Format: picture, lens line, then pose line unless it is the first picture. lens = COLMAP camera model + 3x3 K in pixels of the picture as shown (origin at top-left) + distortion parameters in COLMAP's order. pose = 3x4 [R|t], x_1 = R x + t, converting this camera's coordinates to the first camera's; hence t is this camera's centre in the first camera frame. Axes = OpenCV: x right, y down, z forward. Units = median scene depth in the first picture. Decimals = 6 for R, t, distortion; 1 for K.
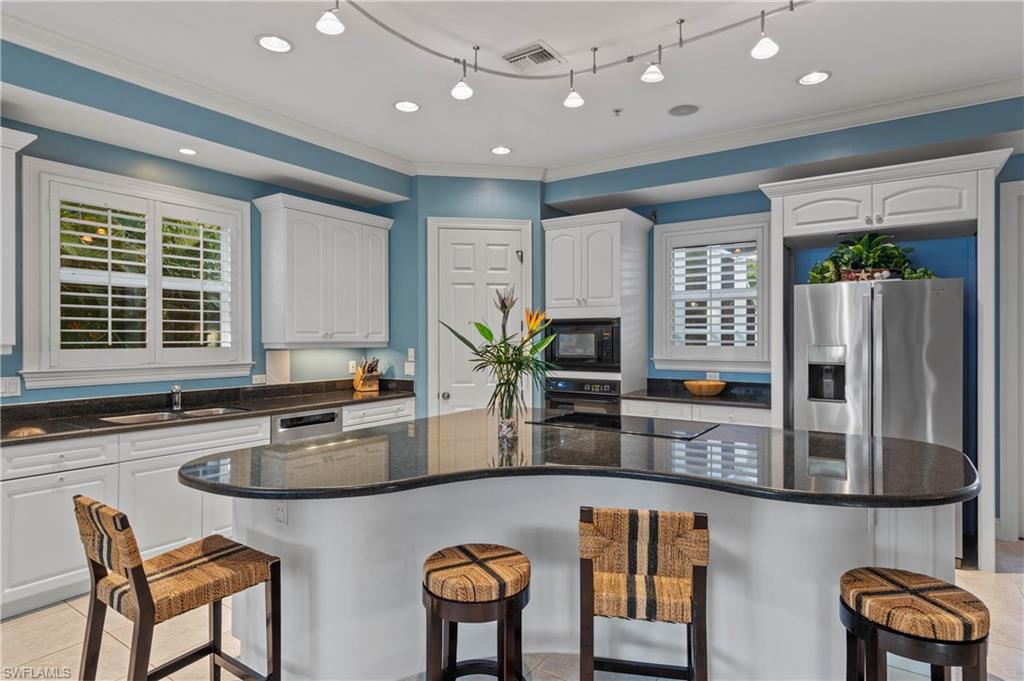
lens RADIAL K [[557.6, 0, 511.9], [0, 557.6, 339.9], [0, 0, 1]] dist [0.001826, -0.000001]
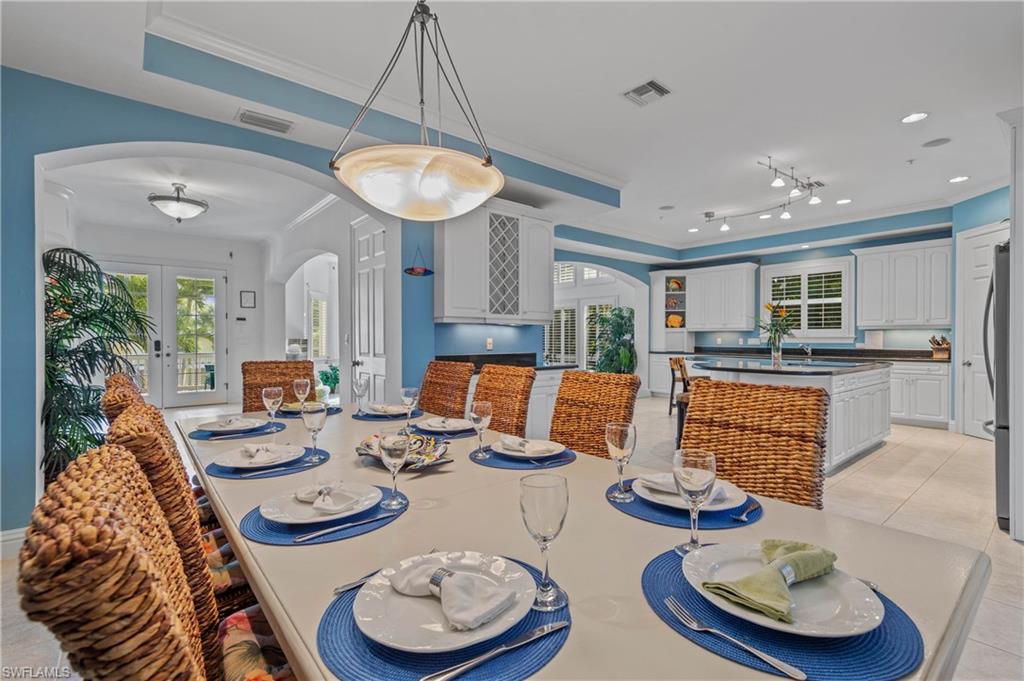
lens RADIAL K [[457.7, 0, 510.7], [0, 457.7, 339.9], [0, 0, 1]] dist [-0.004778, -0.001428]
pose [[-0.301776, 0.006030, -0.953360, 1.523906], [-0.007768, 0.999931, 0.008783, 0.050710], [0.953347, 0.010056, -0.301708, 0.351790]]
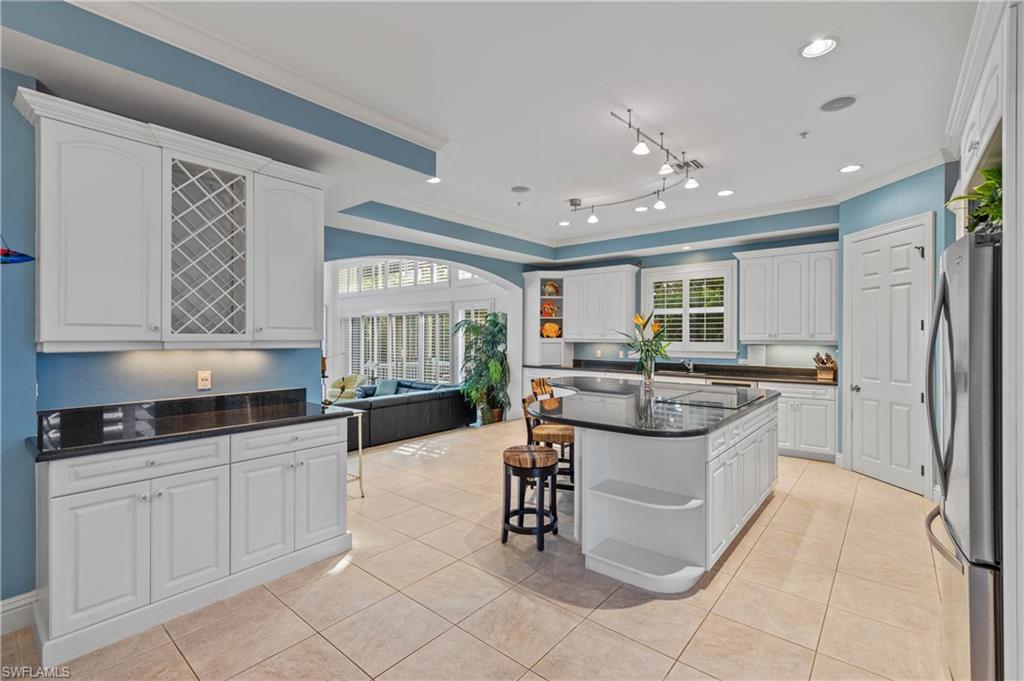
lens RADIAL K [[457.7, 0, 508.4], [0, 457.7, 337.4], [0, 0, 1]] dist [-0.004778, -0.001428]
pose [[-0.122442, 0.001031, -0.992475, 1.095197], [-0.010058, 0.999947, 0.002279, 0.000956], [0.992425, 0.010261, -0.122426, 0.499330]]
